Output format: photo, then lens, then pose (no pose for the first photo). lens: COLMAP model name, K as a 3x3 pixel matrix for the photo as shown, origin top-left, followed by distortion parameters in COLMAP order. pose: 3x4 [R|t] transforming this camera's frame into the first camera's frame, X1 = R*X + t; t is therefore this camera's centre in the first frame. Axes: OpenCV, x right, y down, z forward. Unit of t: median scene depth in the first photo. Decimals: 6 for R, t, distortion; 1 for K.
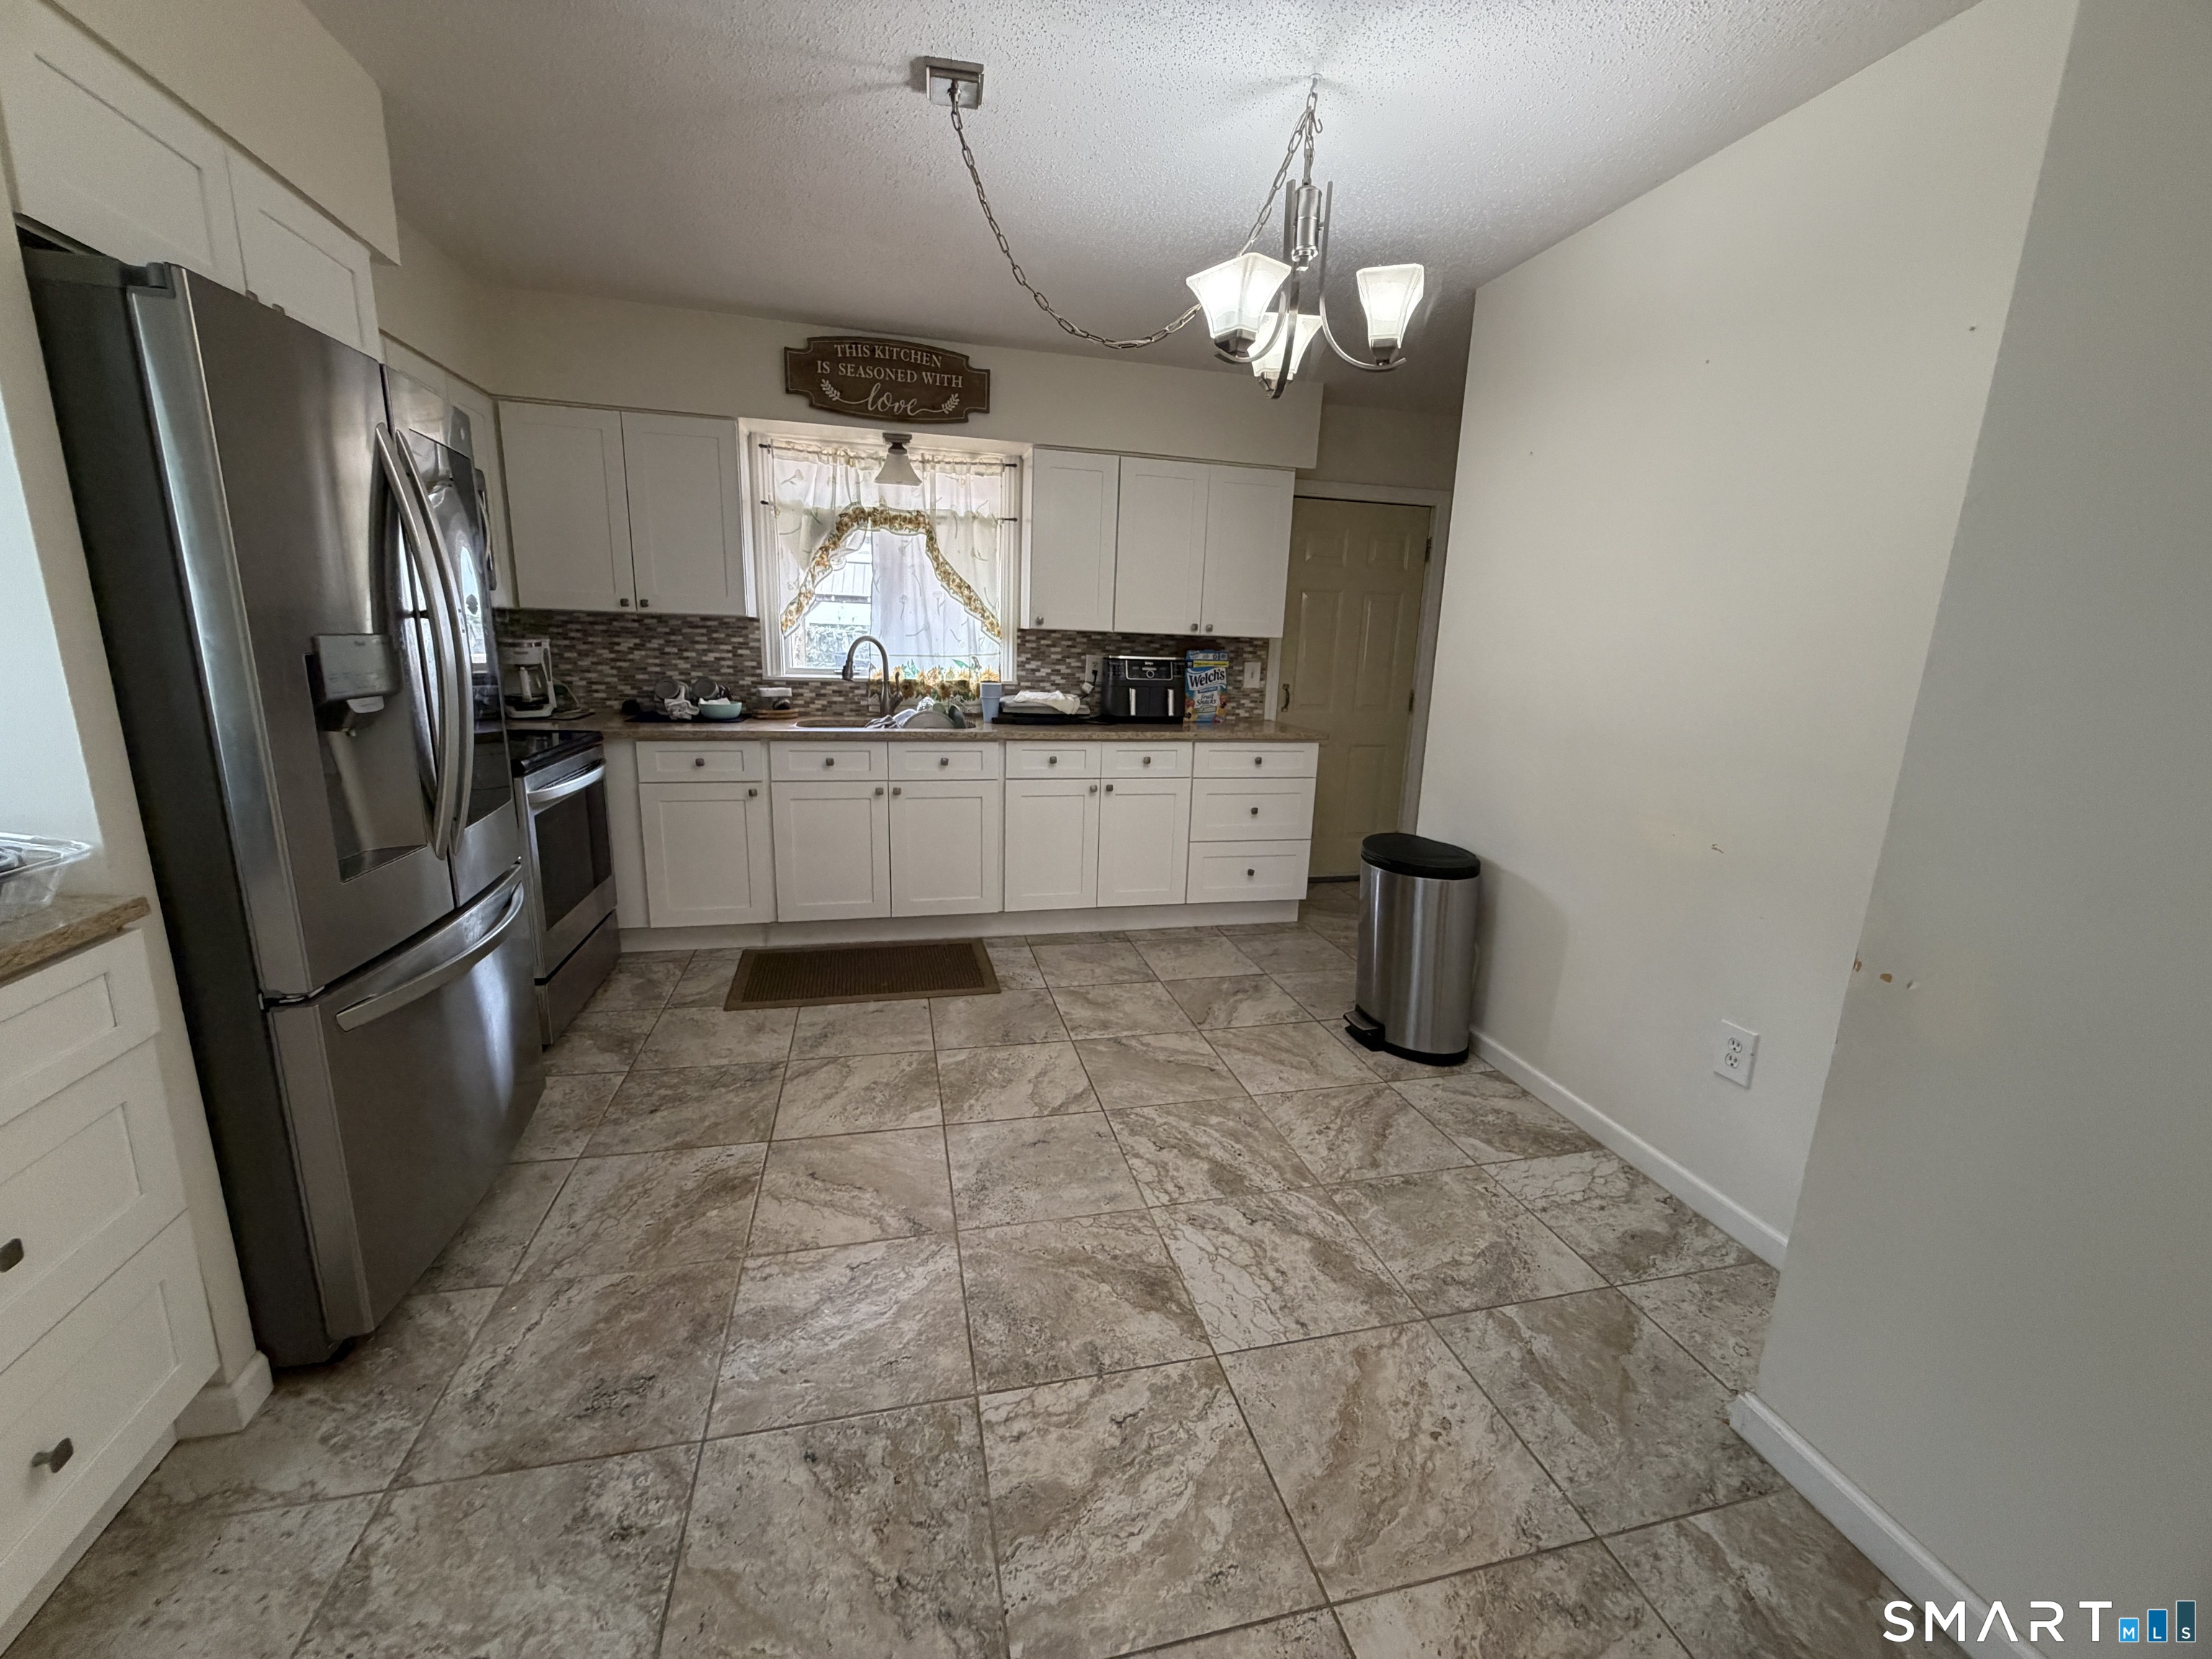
lens RADIAL K [[884.3, 0, 1106.4], [0, 884.3, 828.9], [0, 0, 1]] dist [-0.000488, -0.000145]
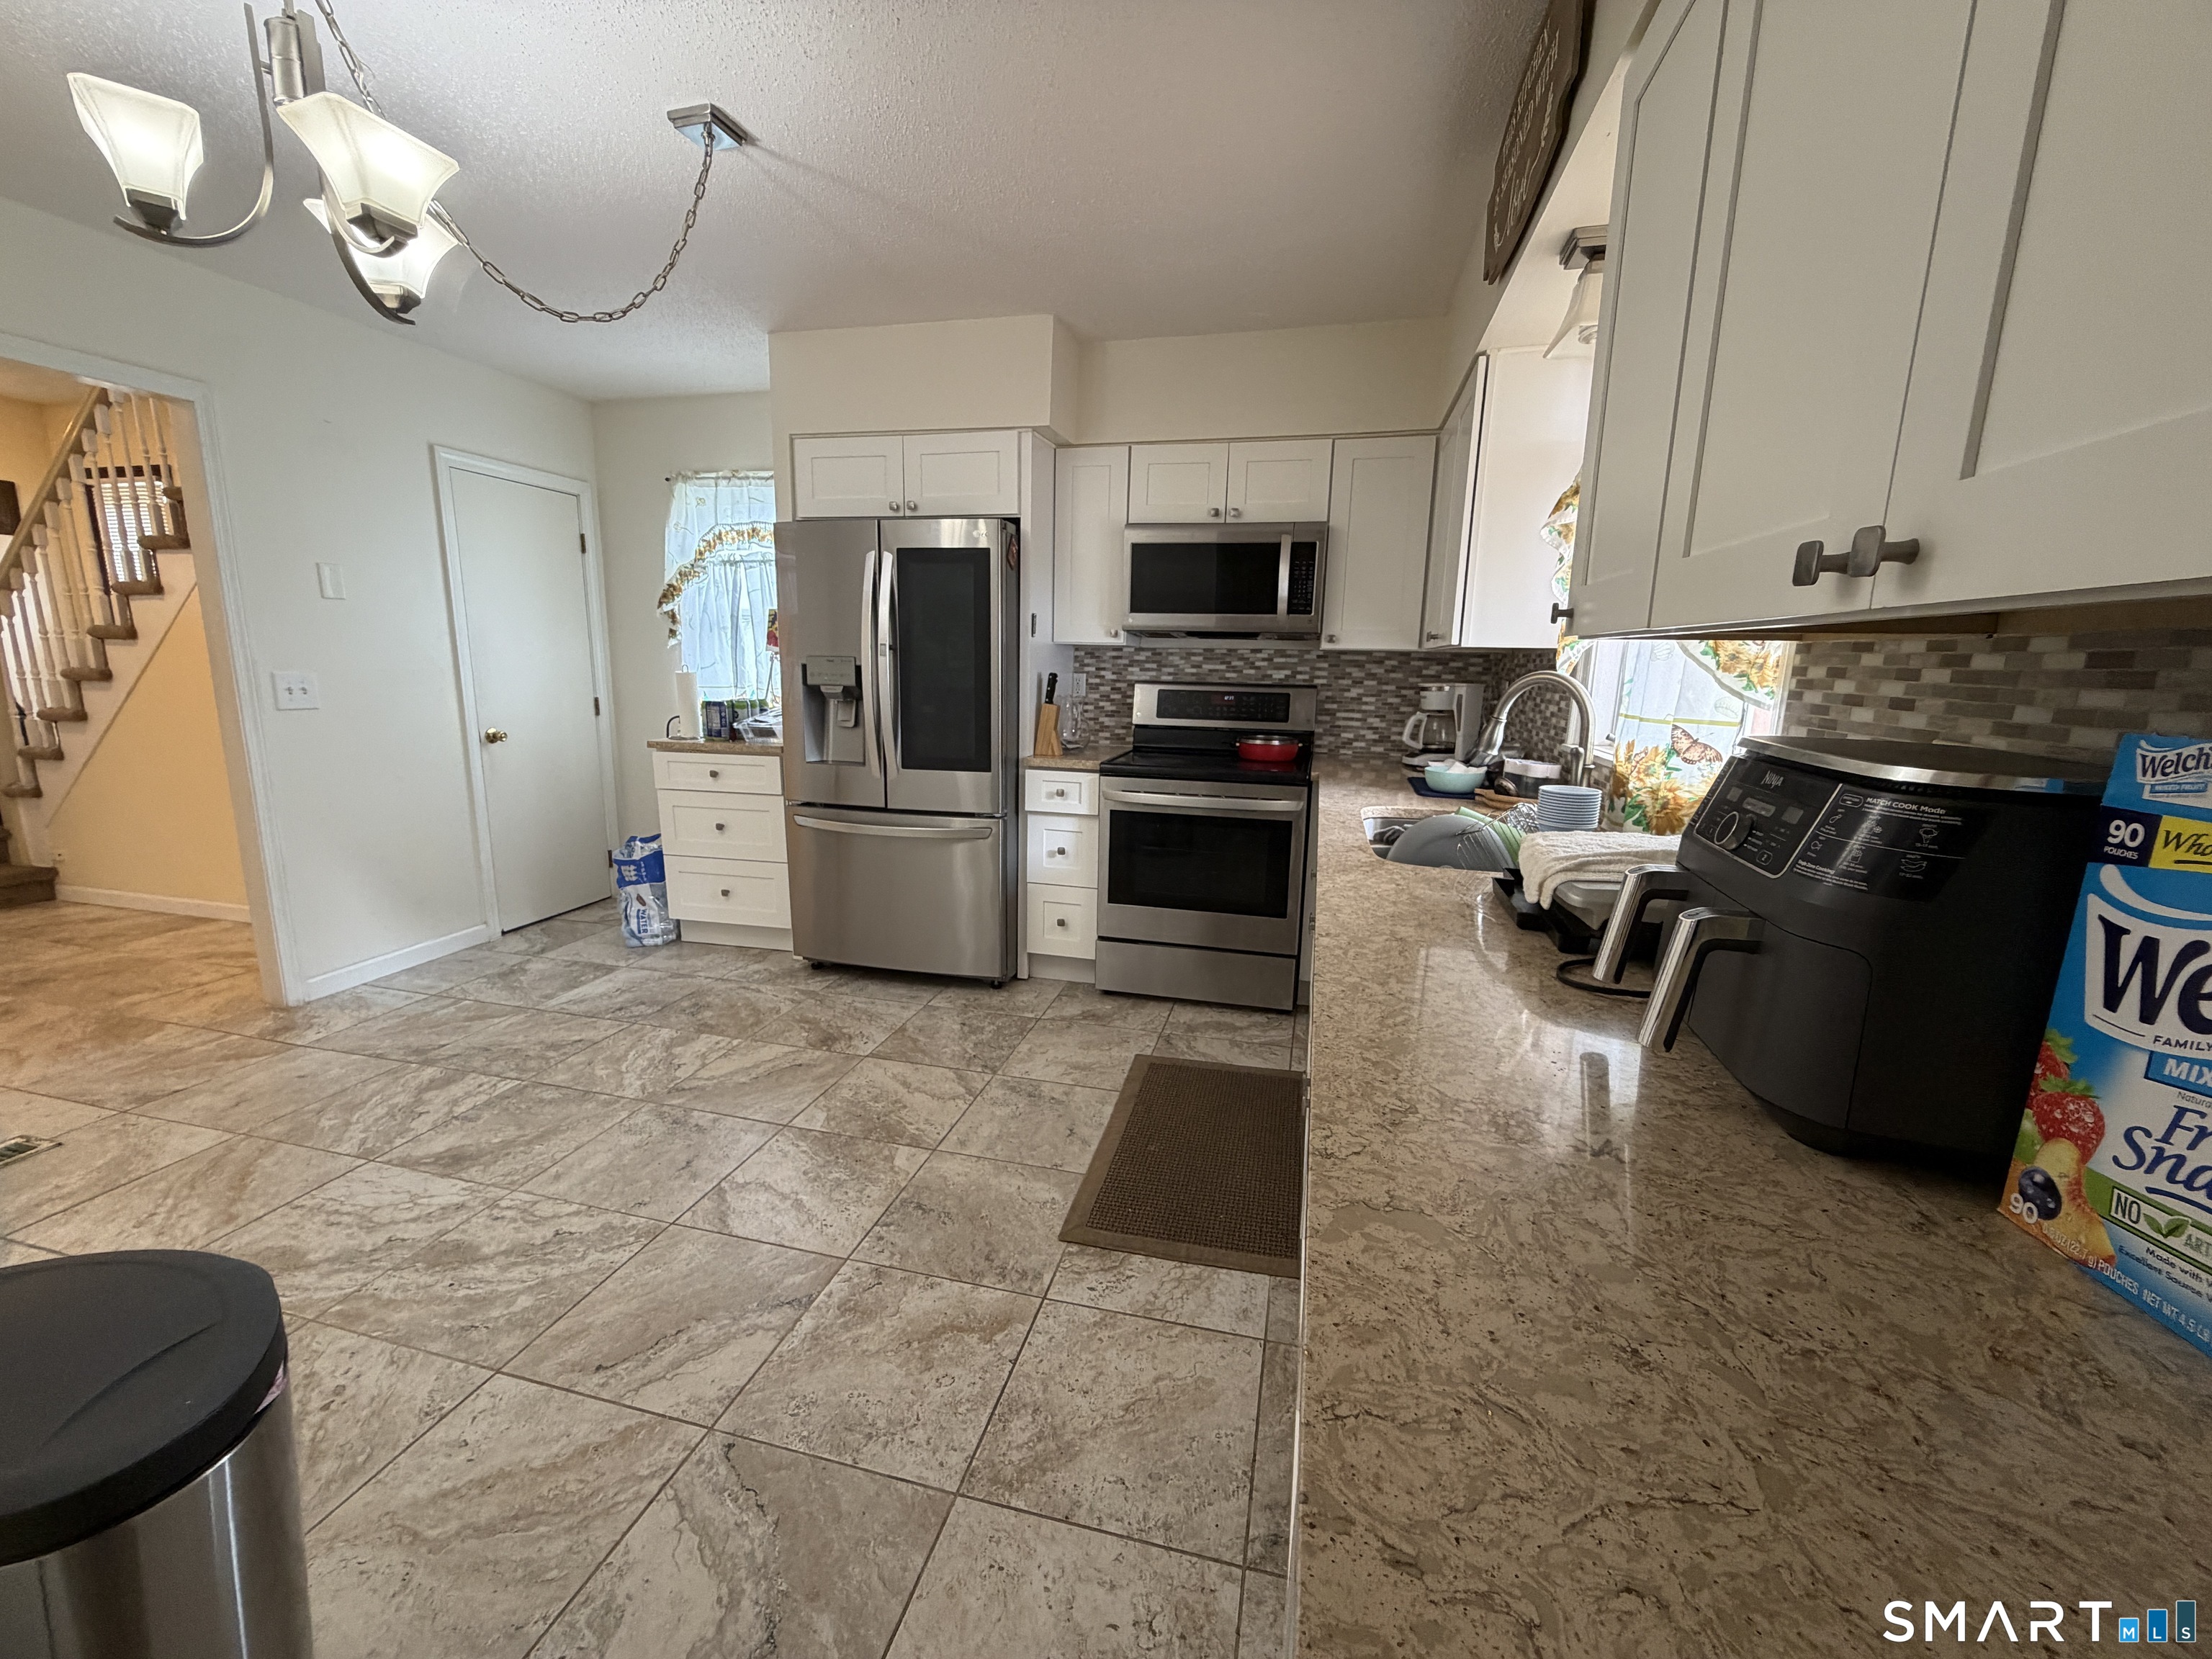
lens RADIAL K [[884.3, 0, 1098.0], [0, 884.3, 826.6], [0, 0, 1]] dist [-0.000488, -0.000145]
pose [[-0.471494, 0.123622, -0.873161, 0.379034], [-0.224080, 0.940834, 0.254203, -0.252094], [0.852925, 0.315513, -0.415897, 1.241458]]
